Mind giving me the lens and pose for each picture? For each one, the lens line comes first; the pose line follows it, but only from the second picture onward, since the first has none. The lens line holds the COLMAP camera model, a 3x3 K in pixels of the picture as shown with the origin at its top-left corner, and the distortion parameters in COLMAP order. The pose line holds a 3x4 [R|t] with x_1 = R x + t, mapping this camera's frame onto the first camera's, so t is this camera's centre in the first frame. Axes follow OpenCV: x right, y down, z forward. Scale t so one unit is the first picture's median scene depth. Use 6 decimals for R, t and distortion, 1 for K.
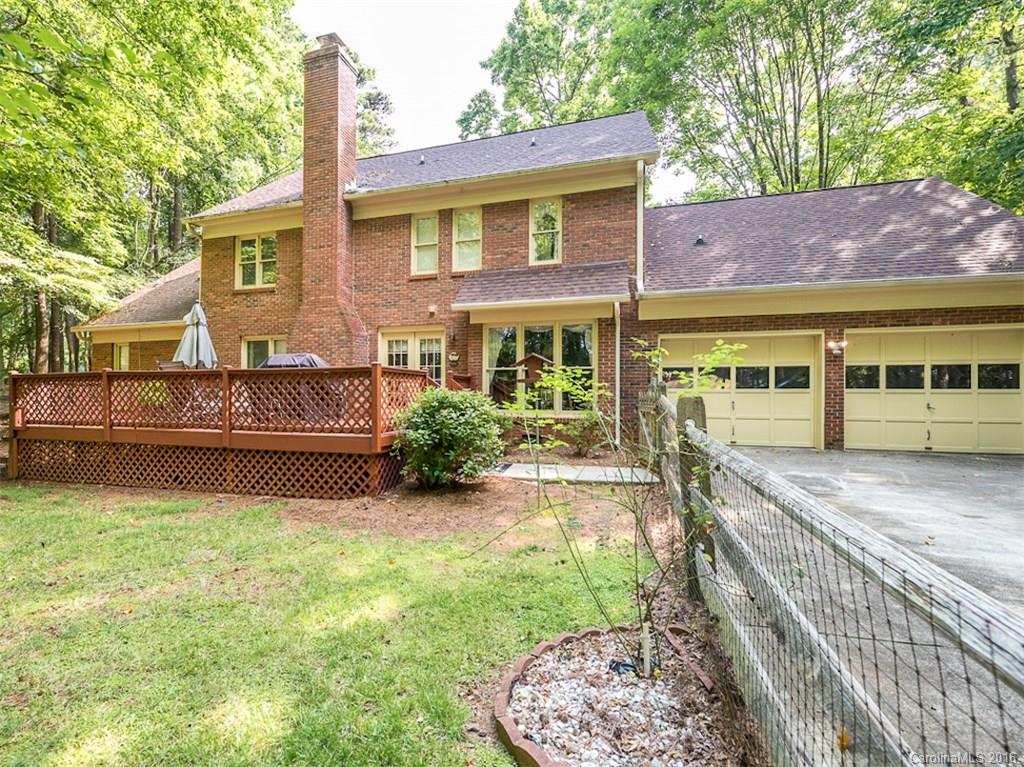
lens RADIAL K [[414.2, 0, 509.1], [0, 414.2, 382.7], [0, 0, 1]] dist [-0.002294, -0.001014]
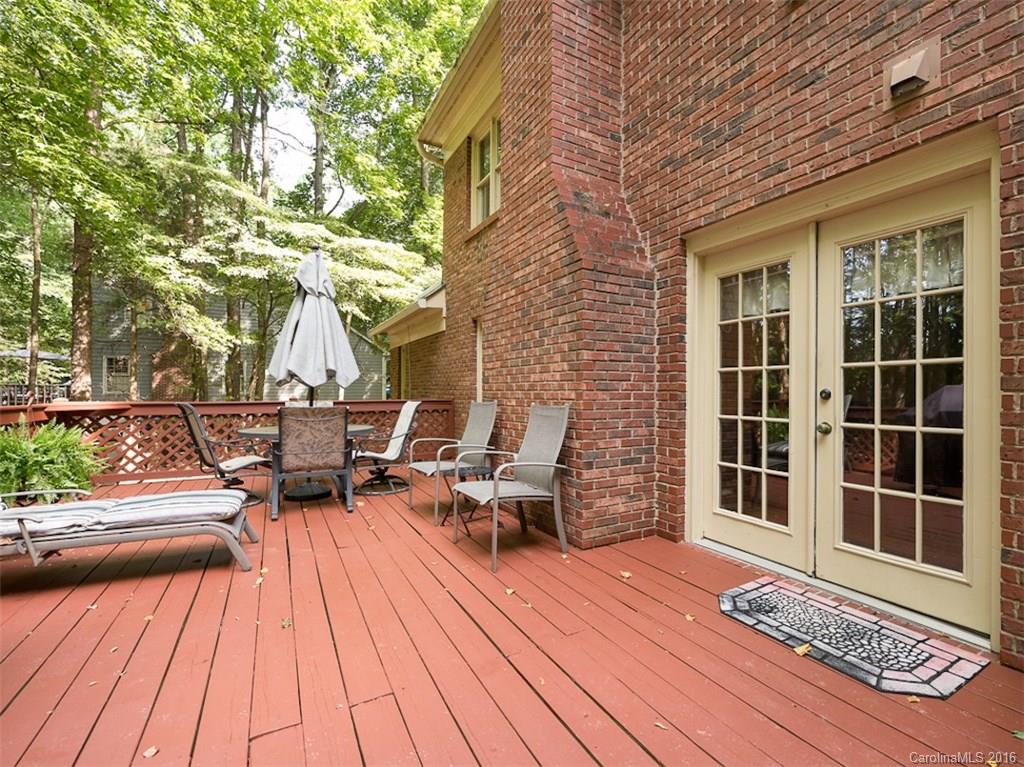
lens RADIAL K [[527.0, 0, 515.5], [0, 527.0, 382.8], [0, 0, 1]] dist [-0.006139, -0.000259]
pose [[0.659036, -0.000737, -0.752111, -0.116542], [-0.003274, 0.999987, -0.003849, -0.029604], [0.752104, 0.004999, 0.659025, 0.667050]]
